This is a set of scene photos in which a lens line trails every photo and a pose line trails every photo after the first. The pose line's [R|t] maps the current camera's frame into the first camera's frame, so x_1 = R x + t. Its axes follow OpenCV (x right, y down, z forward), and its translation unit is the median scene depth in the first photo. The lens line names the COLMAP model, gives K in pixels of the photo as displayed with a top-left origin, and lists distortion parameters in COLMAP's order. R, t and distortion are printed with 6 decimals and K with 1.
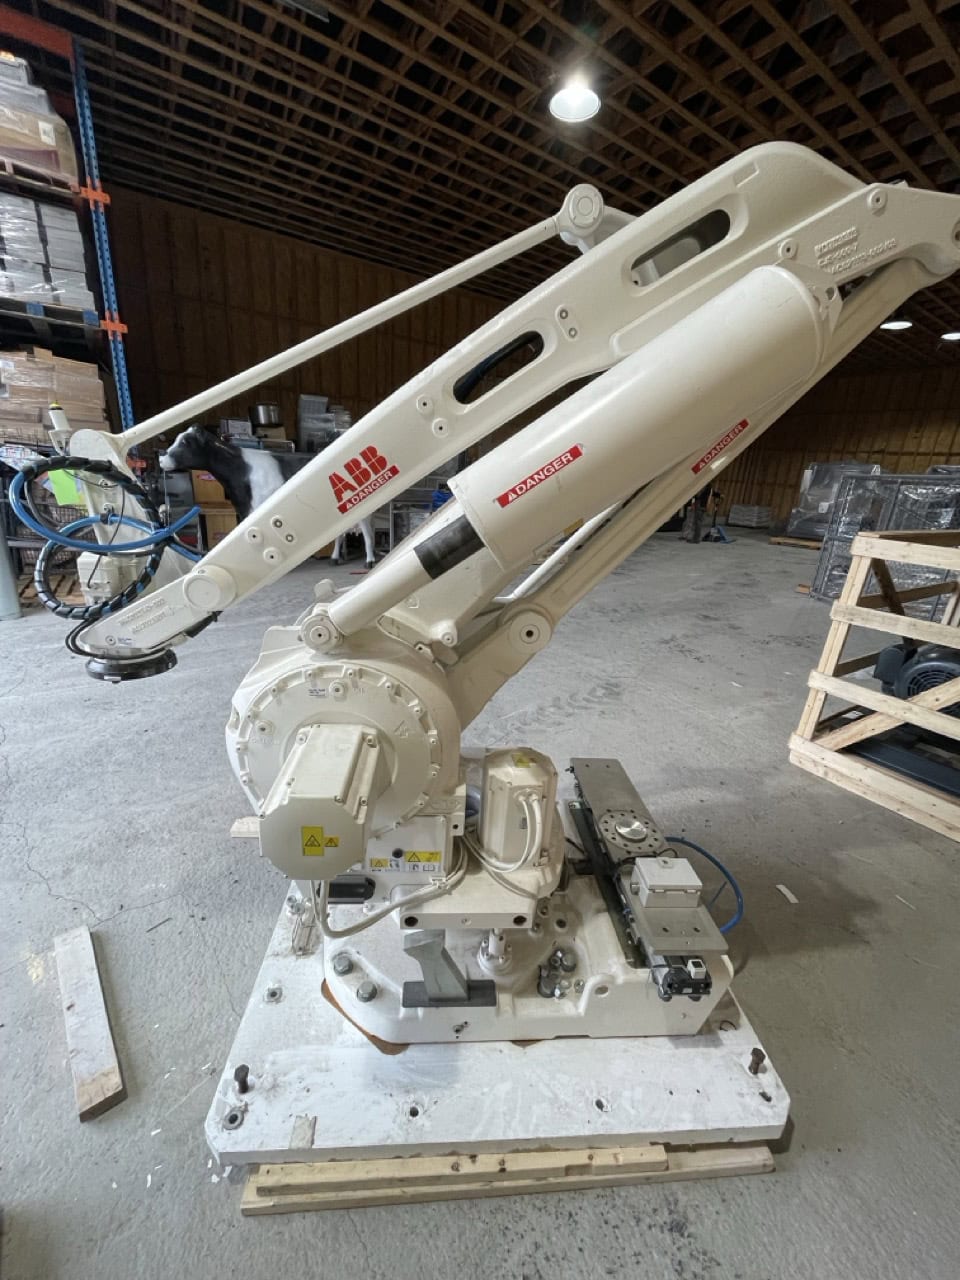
lens RADIAL K [[508.8, 0, 480.0], [0, 508.8, 640.0], [0, 0, 1]] dist [-0.001588, 0.000204]
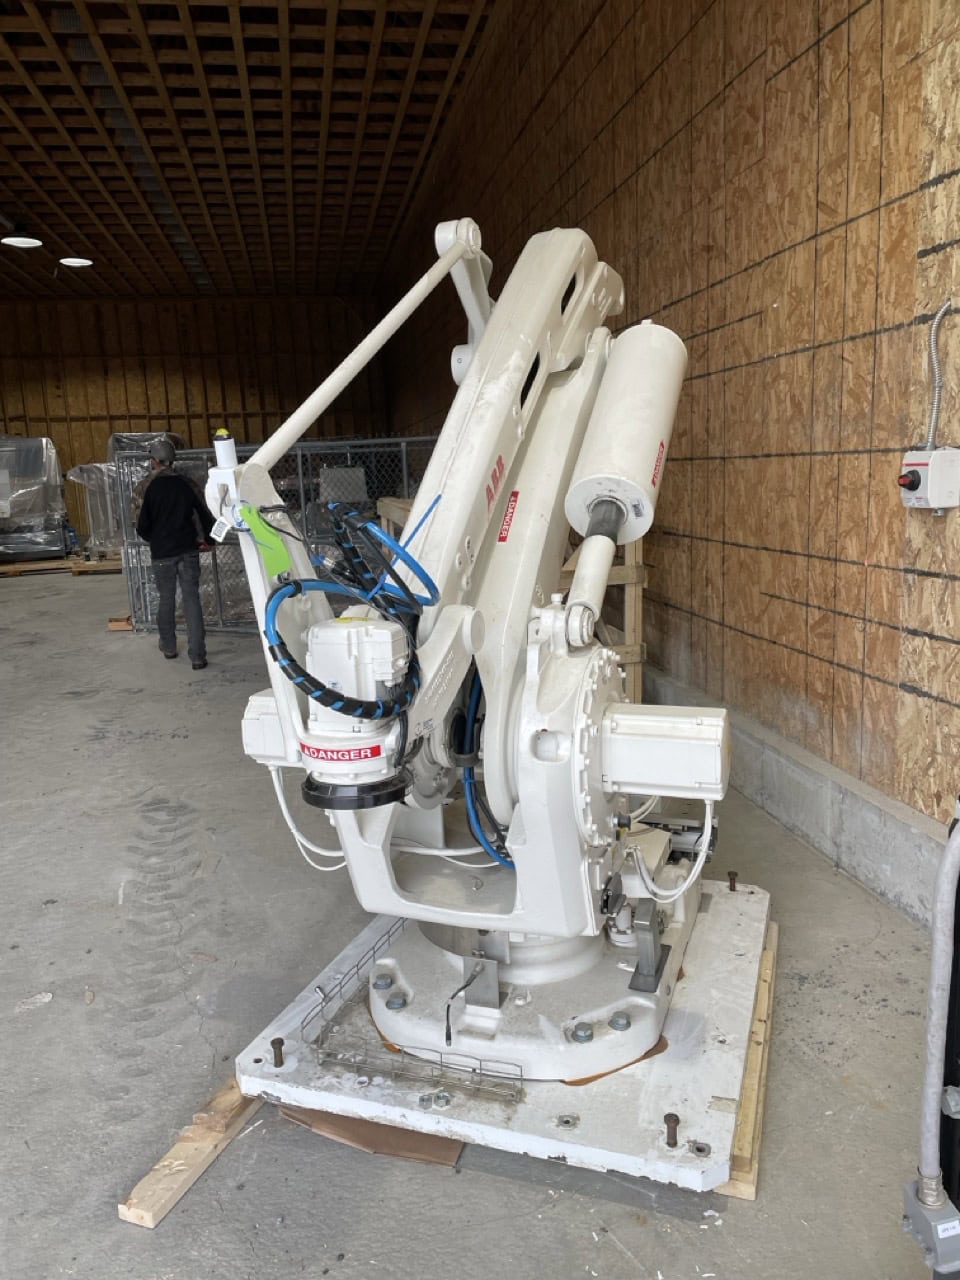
lens RADIAL K [[962.8, 0, 480.0], [0, 962.8, 640.0], [0, 0, 1]] dist [0.009141, 0.002306]
pose [[0.405654, -0.238299, 0.882416, -0.579865], [0.349833, 0.932385, 0.090972, -0.066111], [-0.844430, 0.271795, 0.461591, 0.080149]]
